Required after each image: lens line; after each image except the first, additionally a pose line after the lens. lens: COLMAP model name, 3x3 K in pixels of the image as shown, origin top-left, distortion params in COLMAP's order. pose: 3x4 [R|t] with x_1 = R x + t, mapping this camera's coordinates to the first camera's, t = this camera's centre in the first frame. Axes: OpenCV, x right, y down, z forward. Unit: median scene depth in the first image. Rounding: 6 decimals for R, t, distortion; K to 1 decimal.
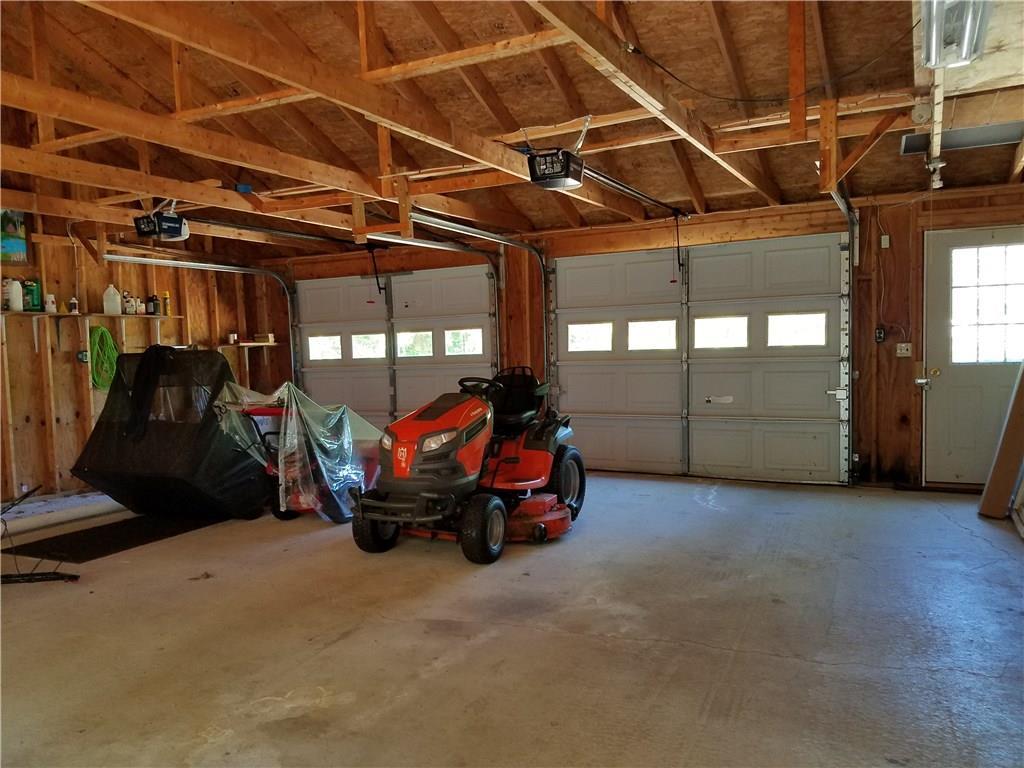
lens RADIAL K [[785.2, 0, 517.7], [0, 785.2, 384.0], [0, 0, 1]] dist [0.006071, 0.001411]
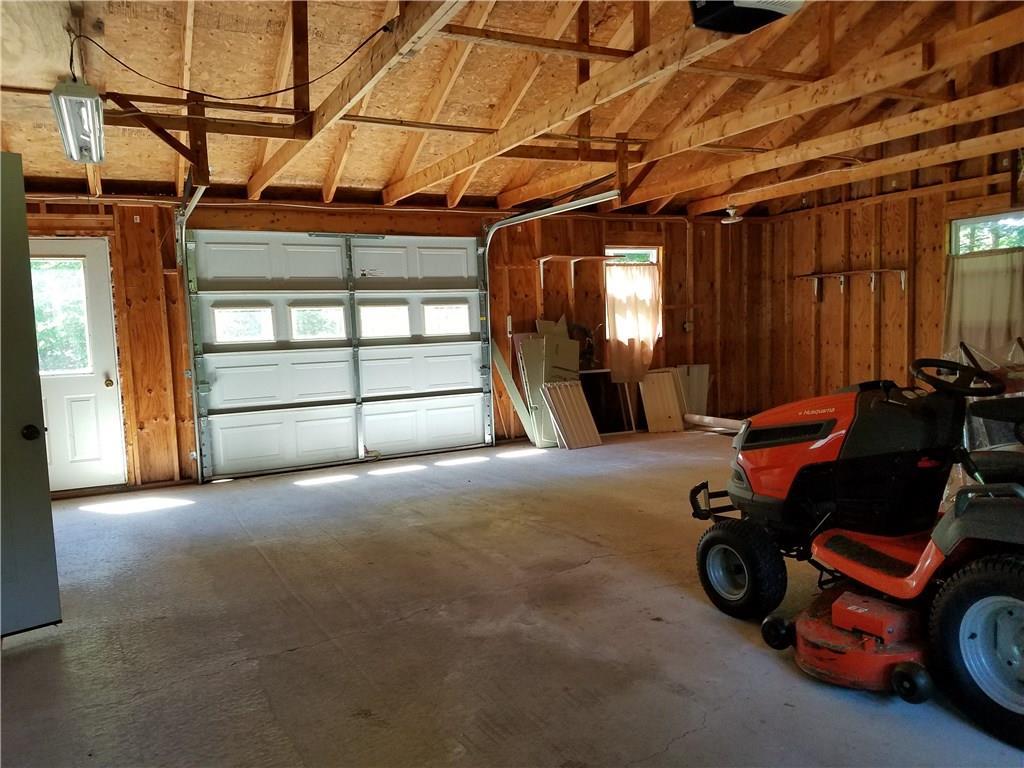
lens RADIAL K [[785.2, 0, 517.7], [0, 785.2, 384.0], [0, 0, 1]] dist [0.006071, 0.001411]
pose [[-0.575517, 0.125361, -0.808124, 0.842065], [-0.005033, 0.987619, 0.156790, -0.130290], [0.817774, 0.094303, -0.567761, 1.603217]]
